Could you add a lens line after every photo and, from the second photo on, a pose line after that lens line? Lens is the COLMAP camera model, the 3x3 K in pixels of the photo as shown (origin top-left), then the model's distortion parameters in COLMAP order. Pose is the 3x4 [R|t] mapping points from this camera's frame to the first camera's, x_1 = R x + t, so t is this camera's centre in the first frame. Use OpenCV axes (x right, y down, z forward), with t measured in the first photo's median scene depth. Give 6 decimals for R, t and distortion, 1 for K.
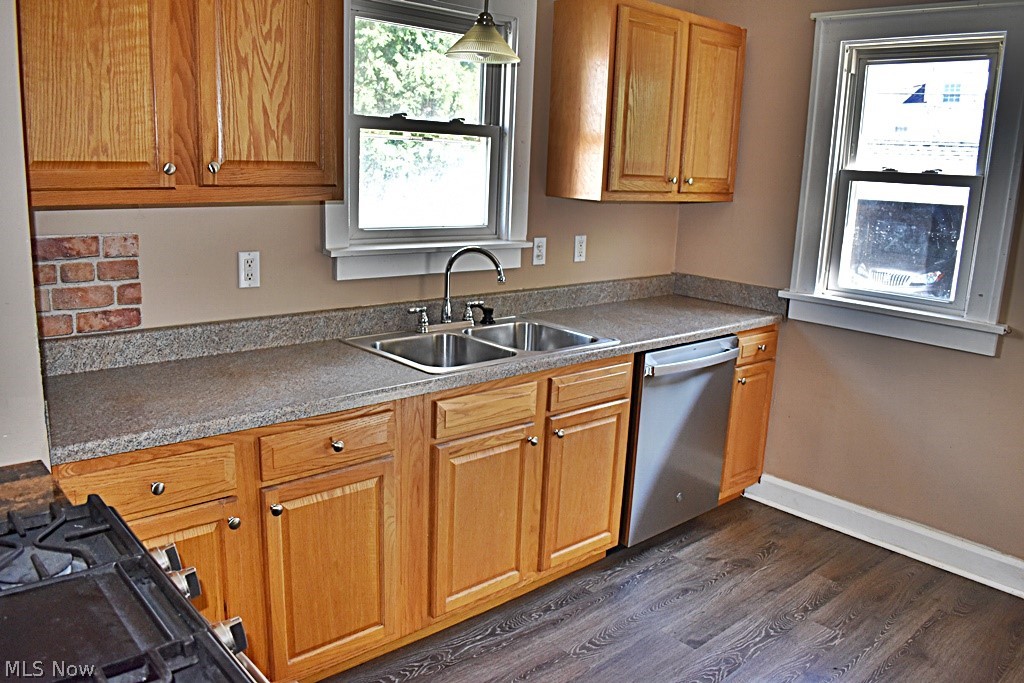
lens RADIAL K [[797.1, 0, 509.5], [0, 797.1, 346.5], [0, 0, 1]] dist [-0.097416, 0.018776]
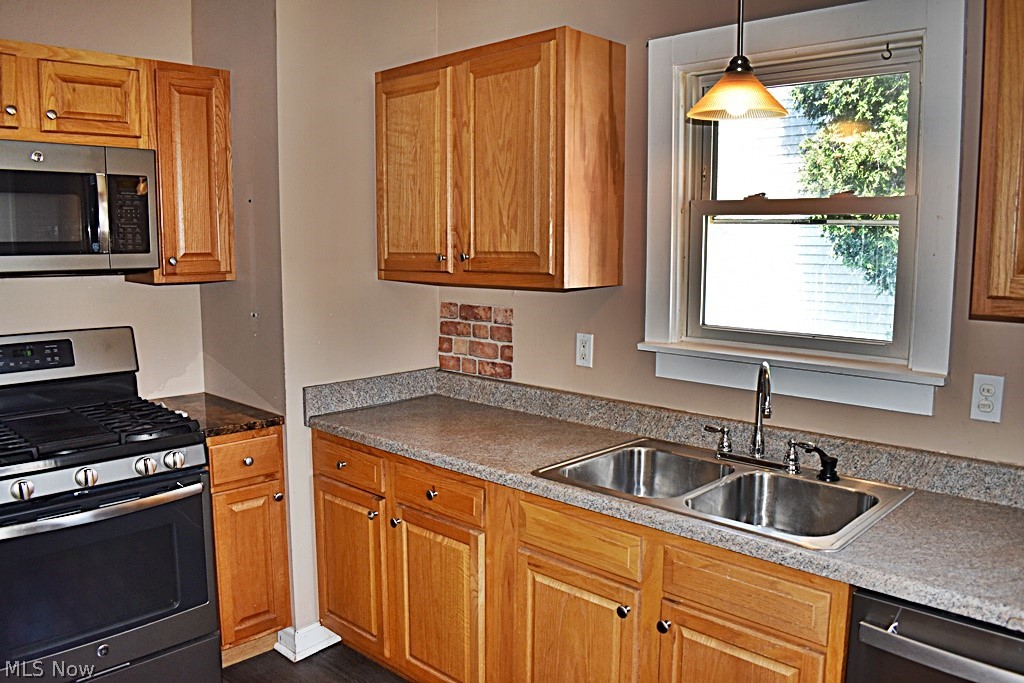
lens RADIAL K [[797.1, 0, 511.1], [0, 797.1, 341.6], [0, 0, 1]] dist [-0.097416, 0.018776]
pose [[0.078099, 0.084899, -0.993324, 0.836493], [-0.221705, 0.972896, 0.065721, -0.174994], [0.971981, 0.215093, 0.094805, 0.873132]]
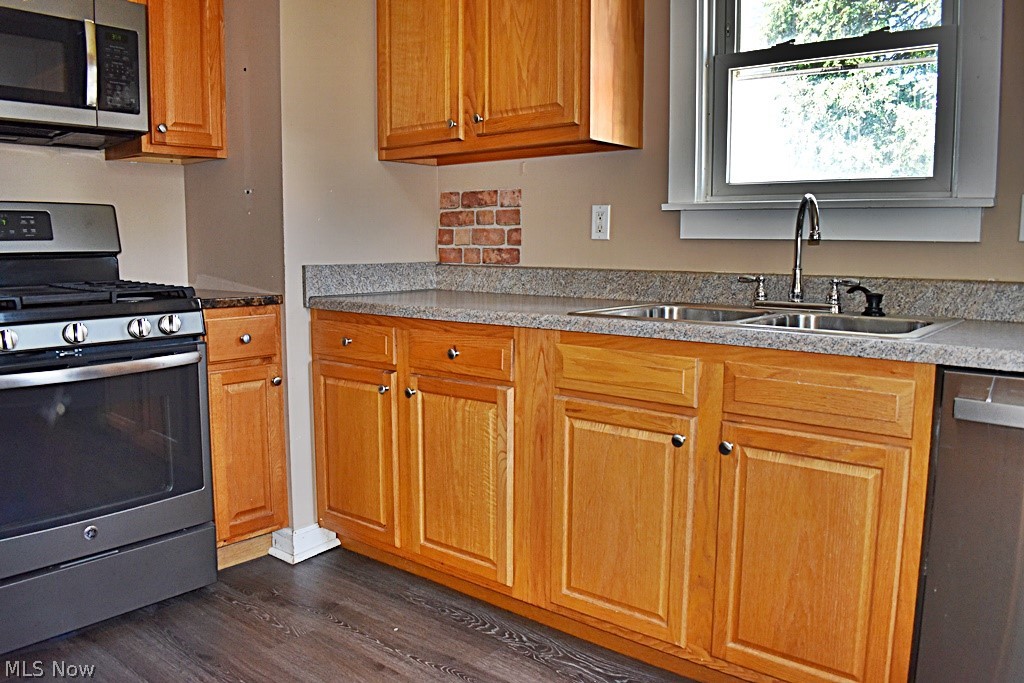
lens RADIAL K [[797.1, 0, 510.3], [0, 797.1, 342.2], [0, 0, 1]] dist [-0.097416, 0.018776]
pose [[0.145768, 0.081857, -0.985927, 0.785268], [-0.217382, 0.974866, 0.048799, 0.036785], [0.965141, 0.207210, 0.159898, 0.821275]]
